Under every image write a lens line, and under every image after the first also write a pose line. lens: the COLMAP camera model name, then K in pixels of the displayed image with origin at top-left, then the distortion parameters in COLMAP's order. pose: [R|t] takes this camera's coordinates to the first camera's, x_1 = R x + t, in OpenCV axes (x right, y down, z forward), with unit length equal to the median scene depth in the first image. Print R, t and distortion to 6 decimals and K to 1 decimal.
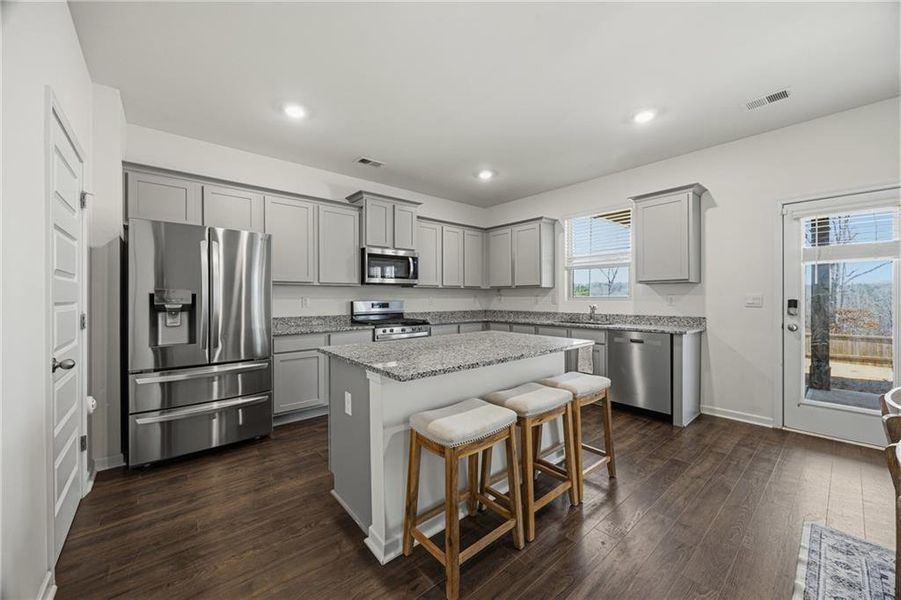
lens RADIAL K [[342.4, 0, 453.6], [0, 342.4, 299.4], [0, 0, 1]] dist [0.001531, 0.000158]
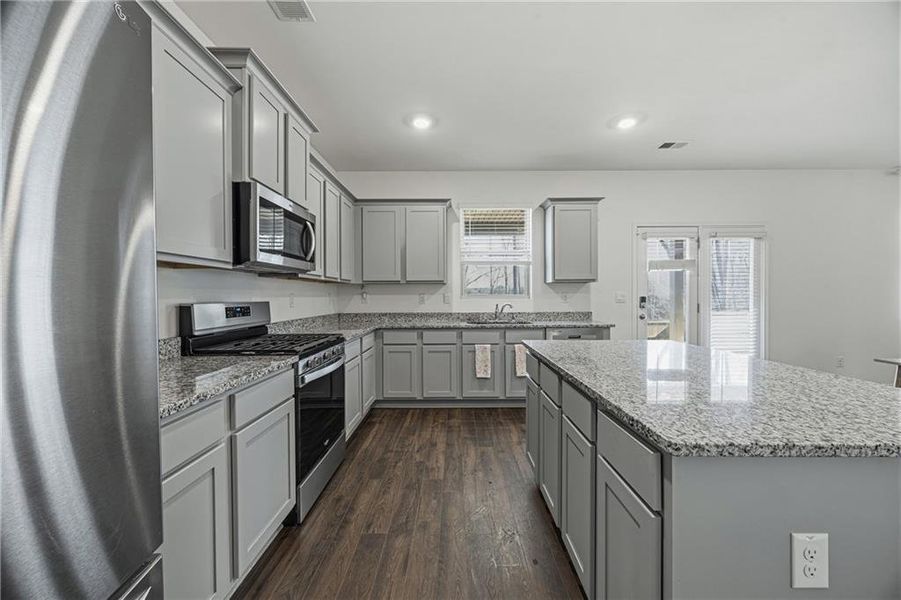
lens RADIAL K [[342.4, 0, 453.4], [0, 342.4, 300.5], [0, 0, 1]] dist [0.001531, 0.000158]
pose [[0.653376, -0.010490, 0.756961, -0.400235], [0.007179, 0.999945, 0.007660, 0.000049], [-0.757000, 0.000429, 0.653415, 0.480661]]
